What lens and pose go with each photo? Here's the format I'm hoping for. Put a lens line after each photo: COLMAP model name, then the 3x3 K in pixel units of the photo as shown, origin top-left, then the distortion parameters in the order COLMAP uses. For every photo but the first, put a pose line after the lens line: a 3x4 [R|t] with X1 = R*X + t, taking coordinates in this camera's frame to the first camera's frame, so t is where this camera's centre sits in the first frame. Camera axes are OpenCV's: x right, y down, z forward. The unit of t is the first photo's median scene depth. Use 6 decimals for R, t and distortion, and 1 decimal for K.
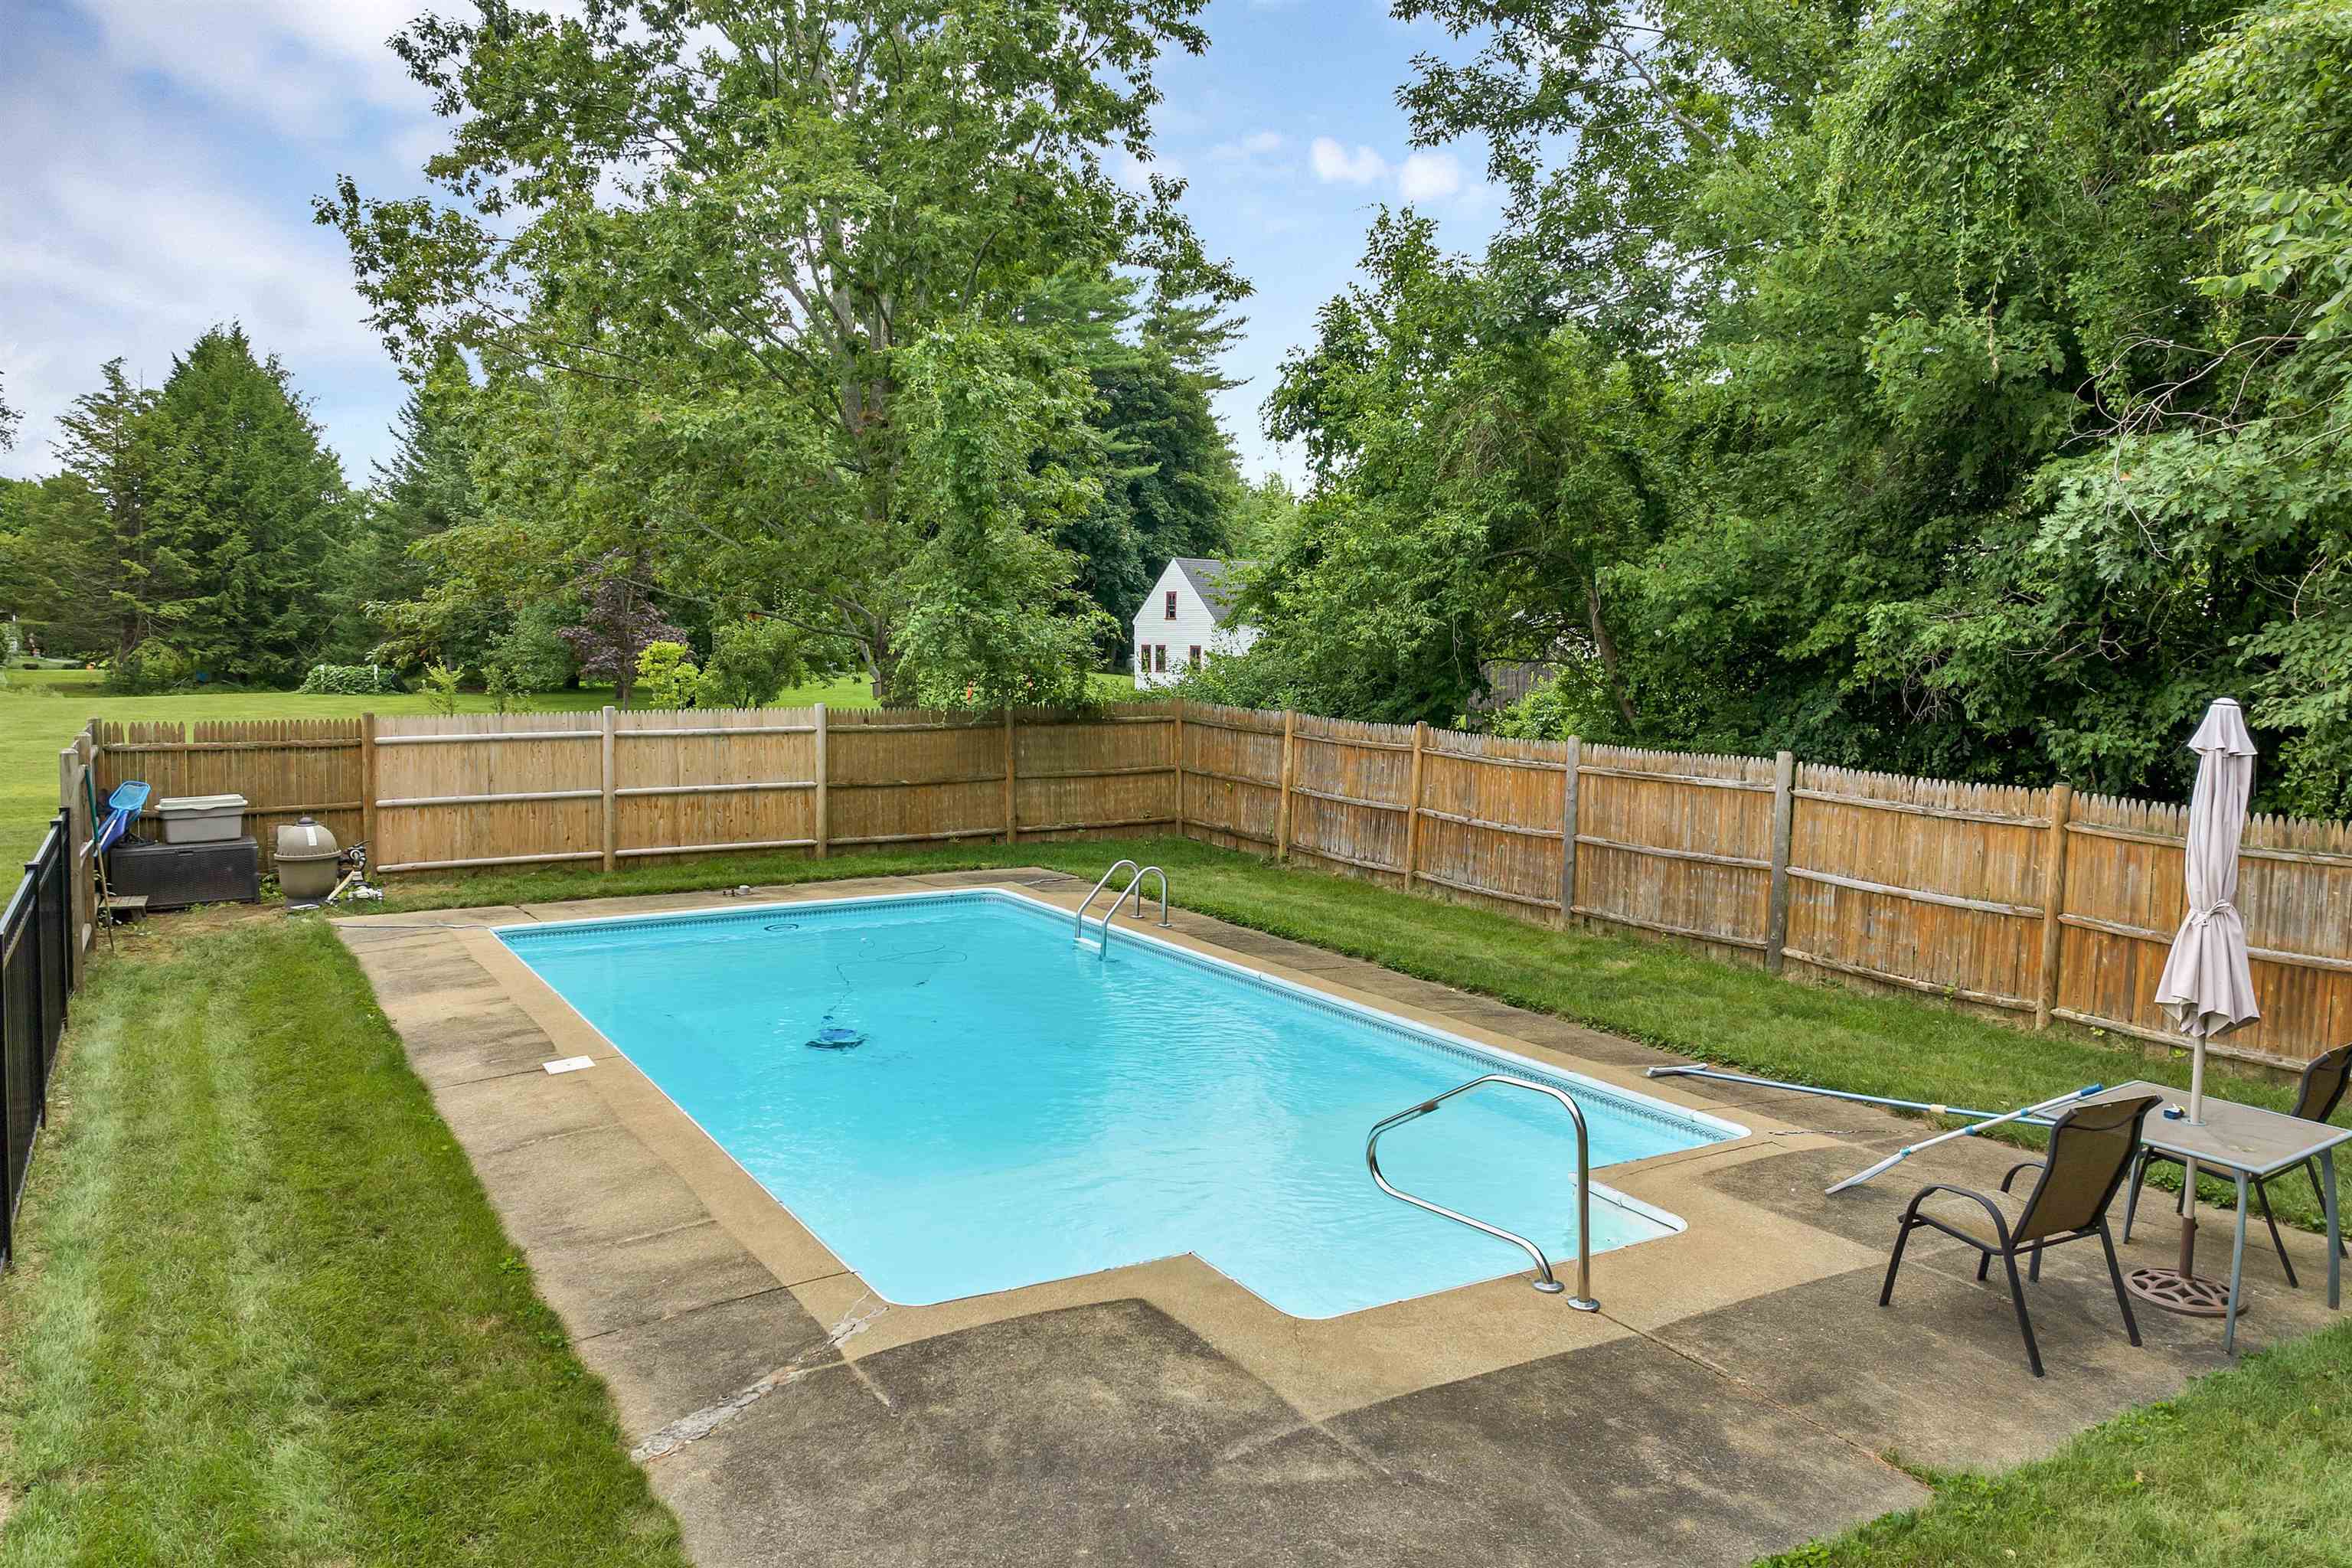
lens RADIAL K [[1652.1, 0, 1185.4], [0, 1652.1, 782.3], [0, 0, 1]] dist [-0.029939, -0.004907]
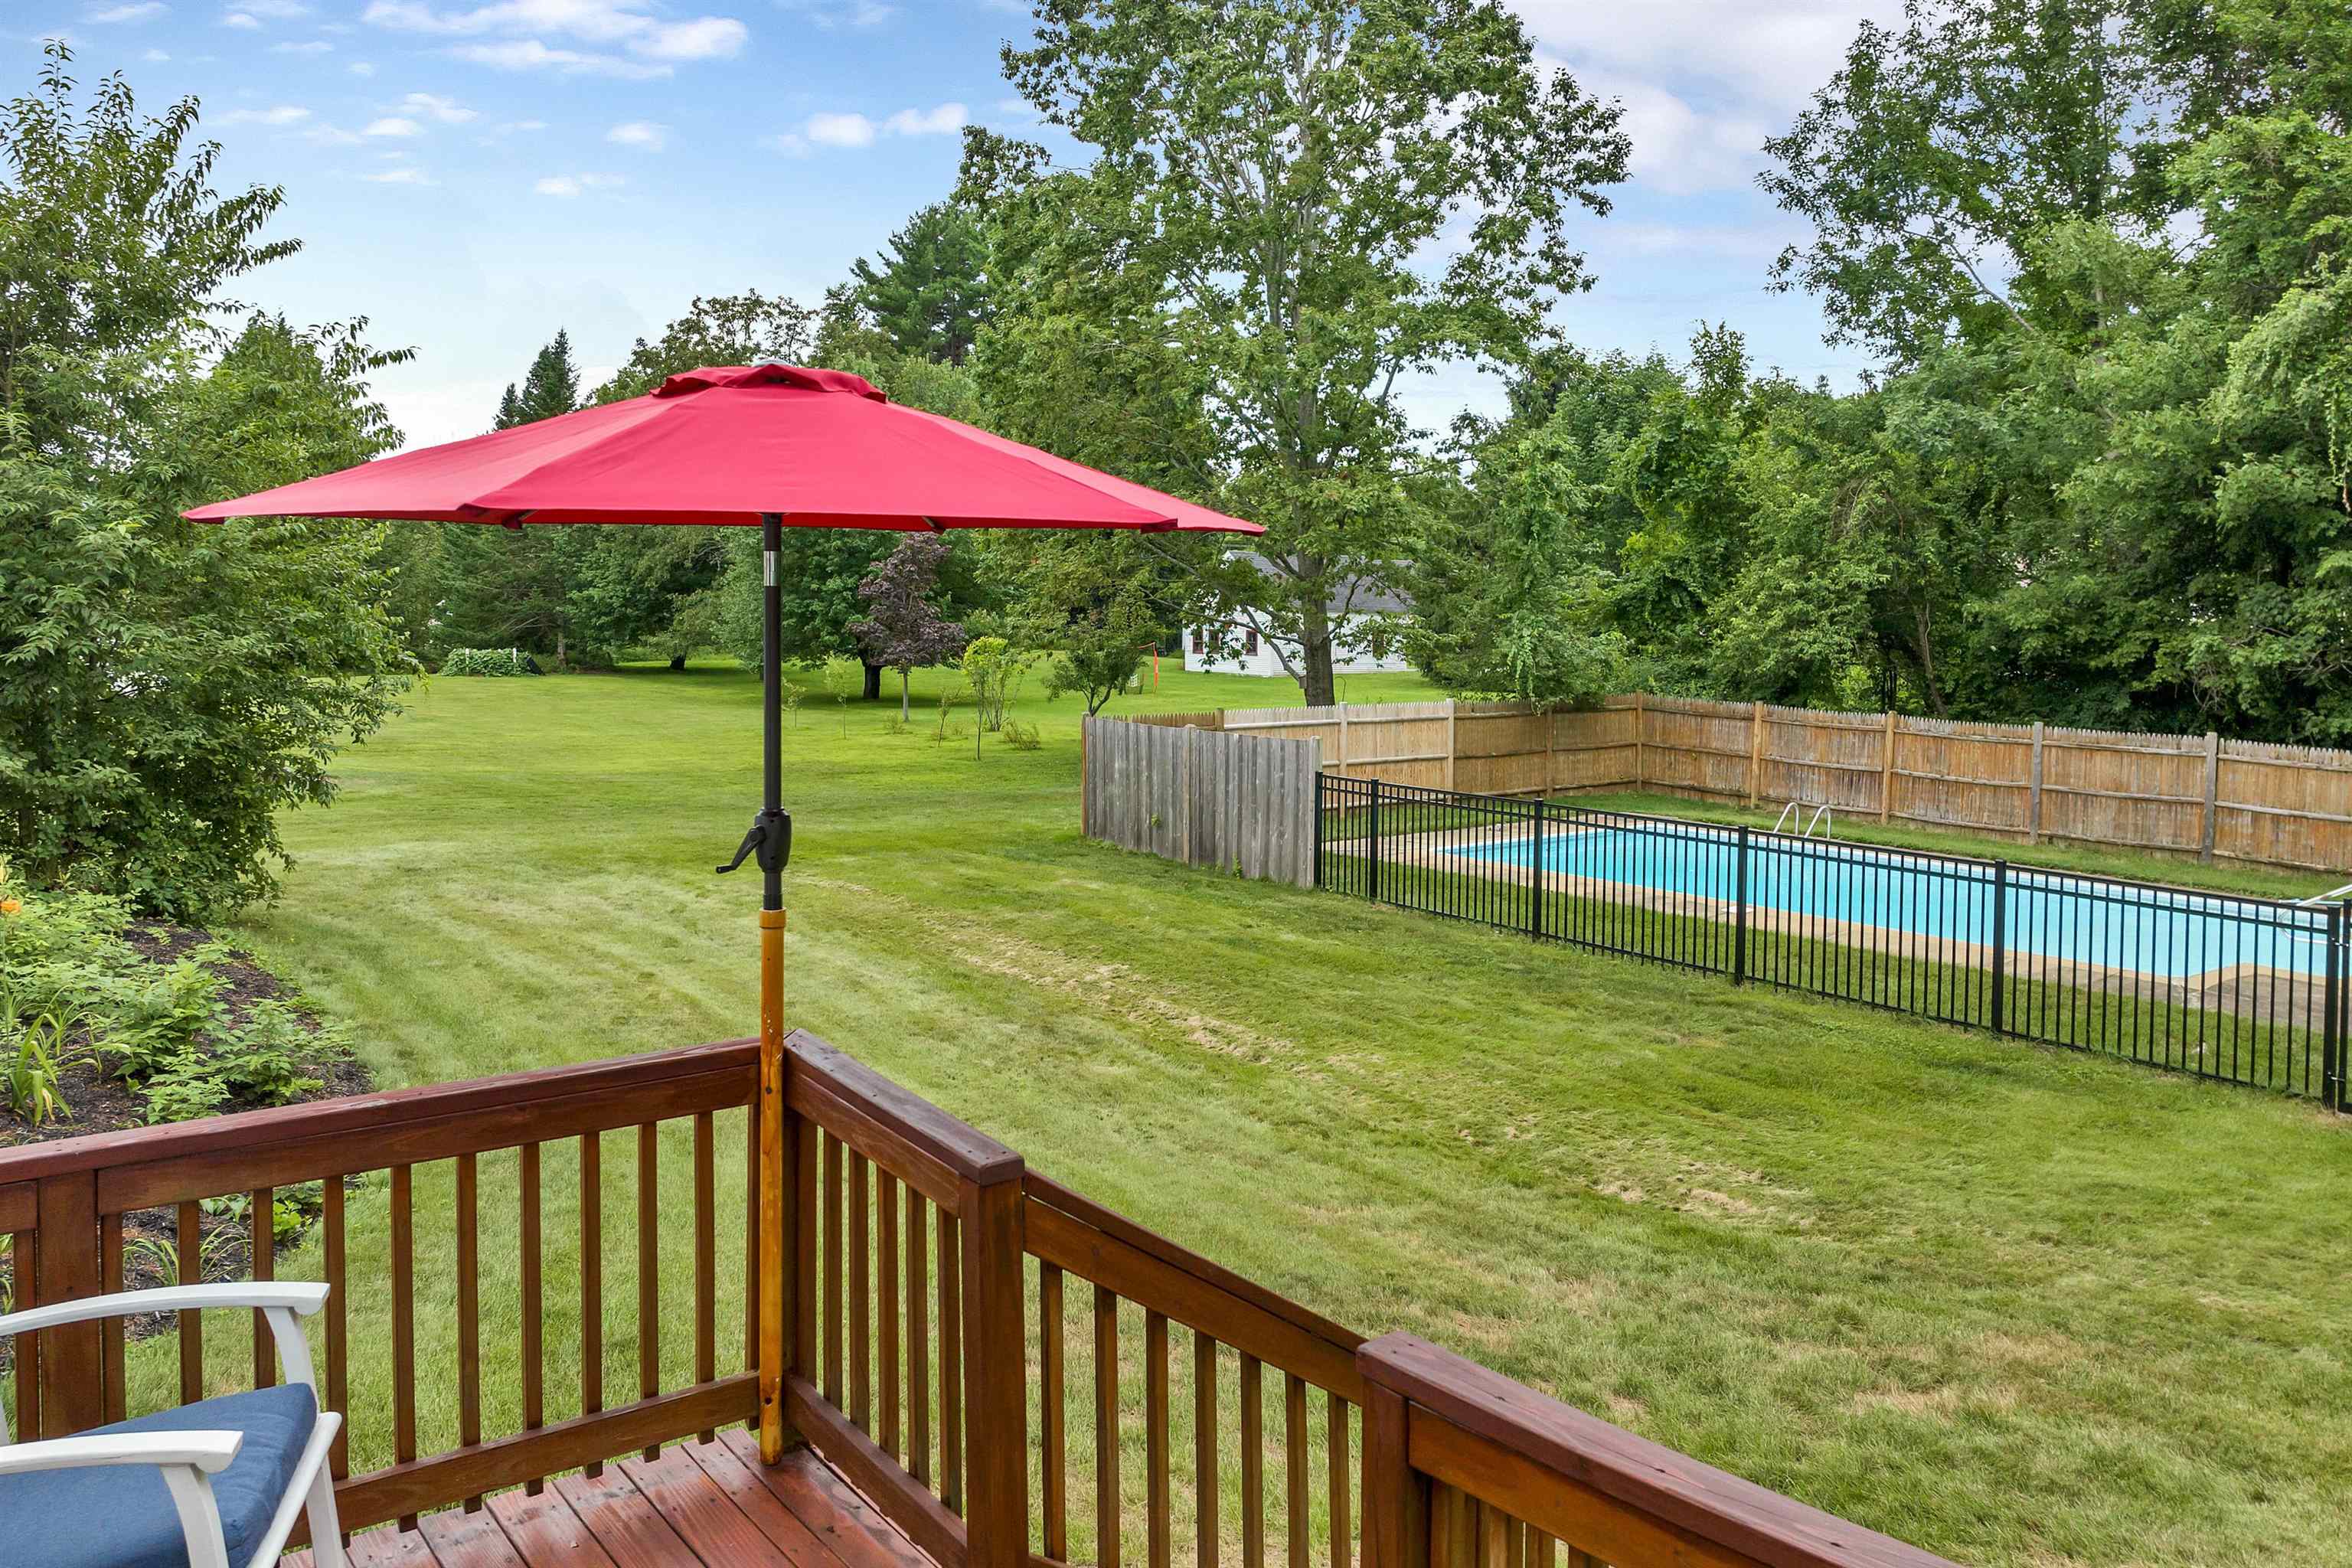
lens RADIAL K [[1652.1, 0, 1169.0], [0, 1652.1, 721.4], [0, 0, 1]] dist [-0.029939, -0.004907]
pose [[0.996103, -0.002840, 0.088155, -0.693286], [0.004637, 0.999786, -0.020184, -0.000719], [-0.088079, 0.020514, 0.995902, -0.459129]]
